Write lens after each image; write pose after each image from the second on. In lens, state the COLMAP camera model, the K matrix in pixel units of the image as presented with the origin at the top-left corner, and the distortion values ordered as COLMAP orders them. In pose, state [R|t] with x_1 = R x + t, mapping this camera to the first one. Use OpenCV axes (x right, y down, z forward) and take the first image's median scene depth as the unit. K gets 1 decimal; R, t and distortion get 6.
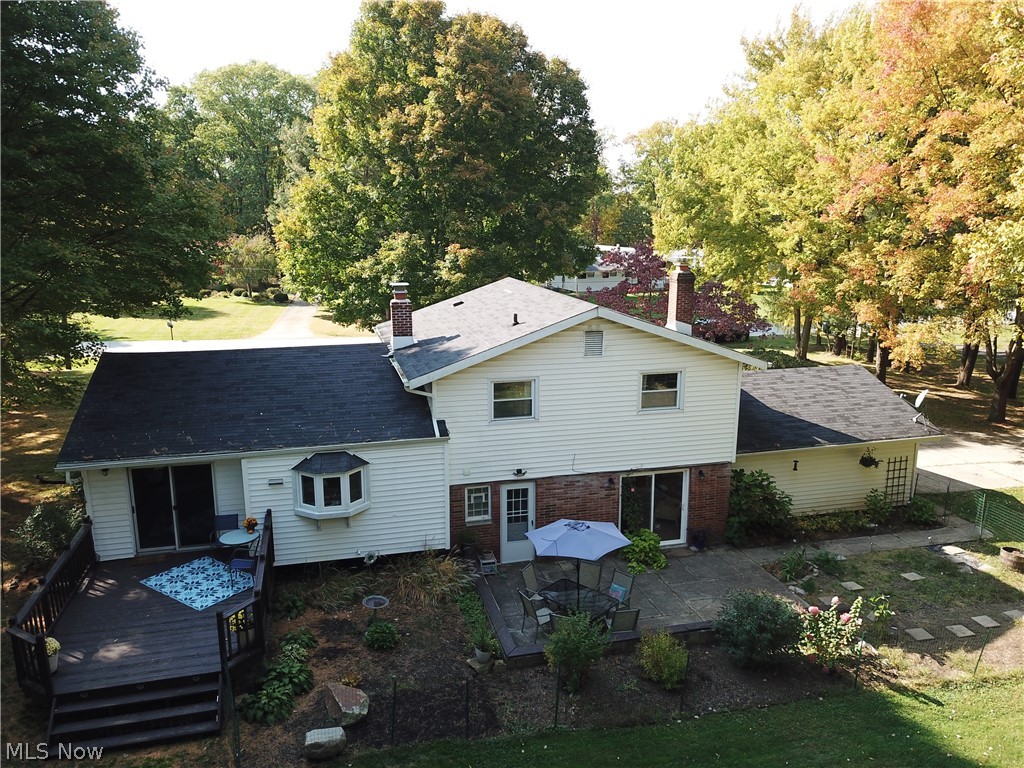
lens RADIAL K [[753.7, 0, 516.9], [0, 753.7, 381.6], [0, 0, 1]] dist [-0.005340, -0.023034]
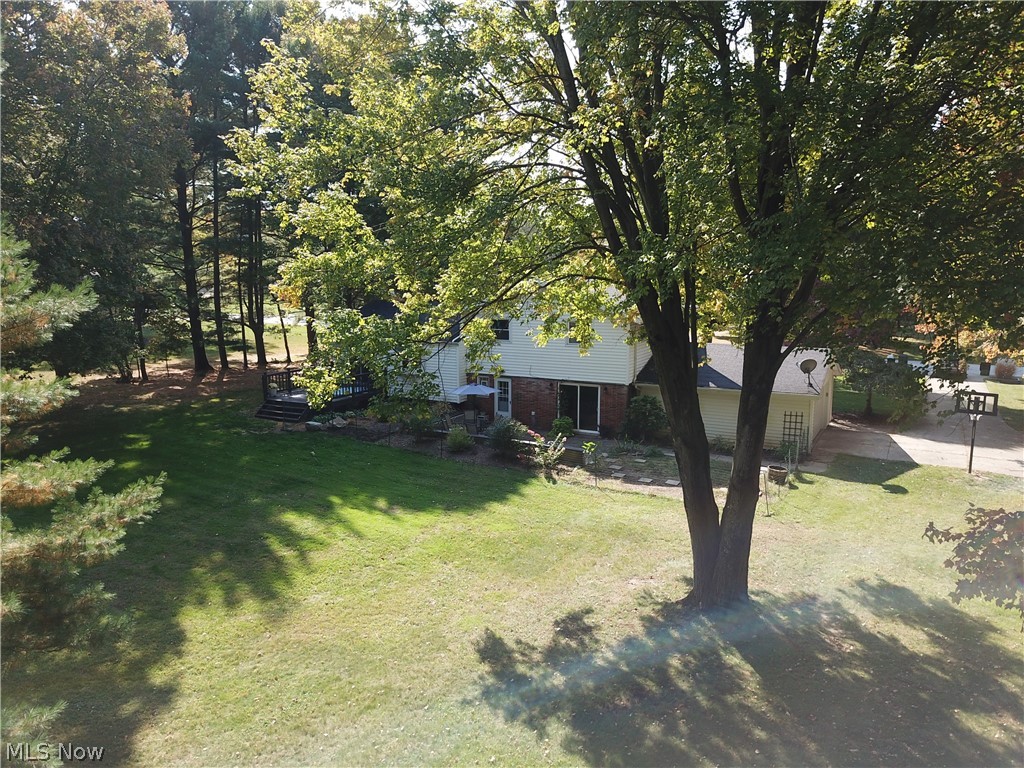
lens RADIAL K [[753.7, 0, 504.1], [0, 753.7, 386.1], [0, 0, 1]] dist [-0.005340, -0.023034]
pose [[0.740082, 0.101202, -0.664859, 1.248183], [-0.138139, 0.990408, -0.003012, 0.164176], [0.658177, 0.094072, 0.746963, -0.360256]]
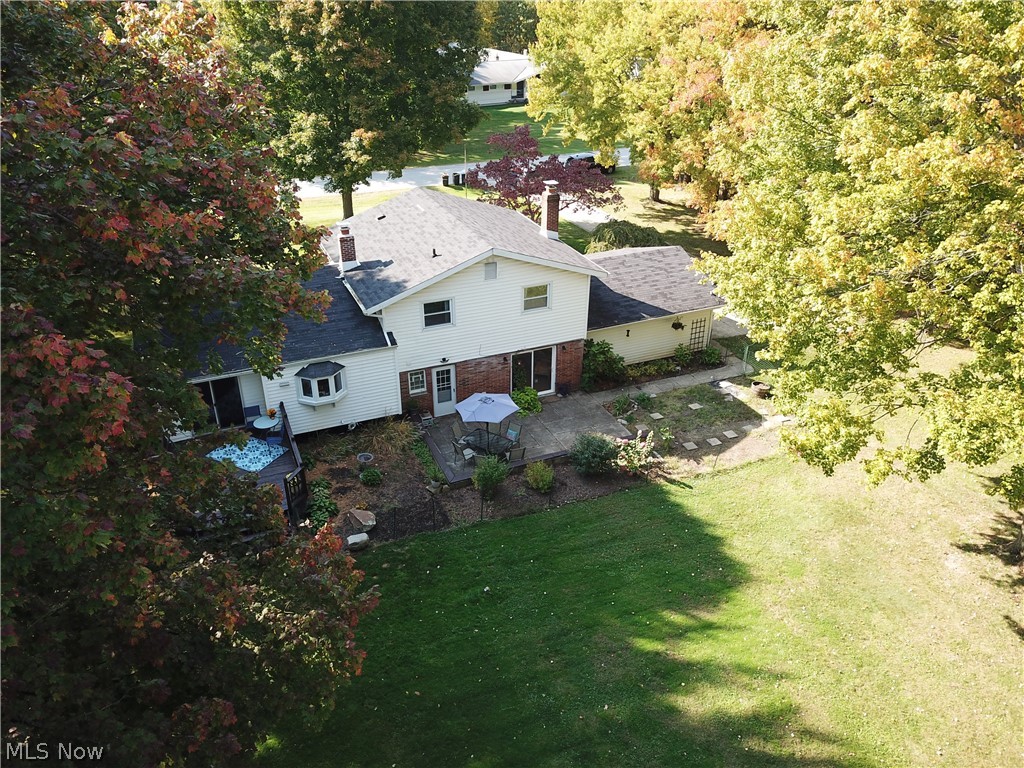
lens RADIAL K [[753.7, 0, 510.0], [0, 753.7, 380.0], [0, 0, 1]] dist [-0.005340, -0.023034]
pose [[0.988528, -0.071761, 0.132901, -0.070050], [0.030573, 0.956776, 0.289213, -0.275540], [-0.147910, -0.281832, 0.947994, -0.453505]]
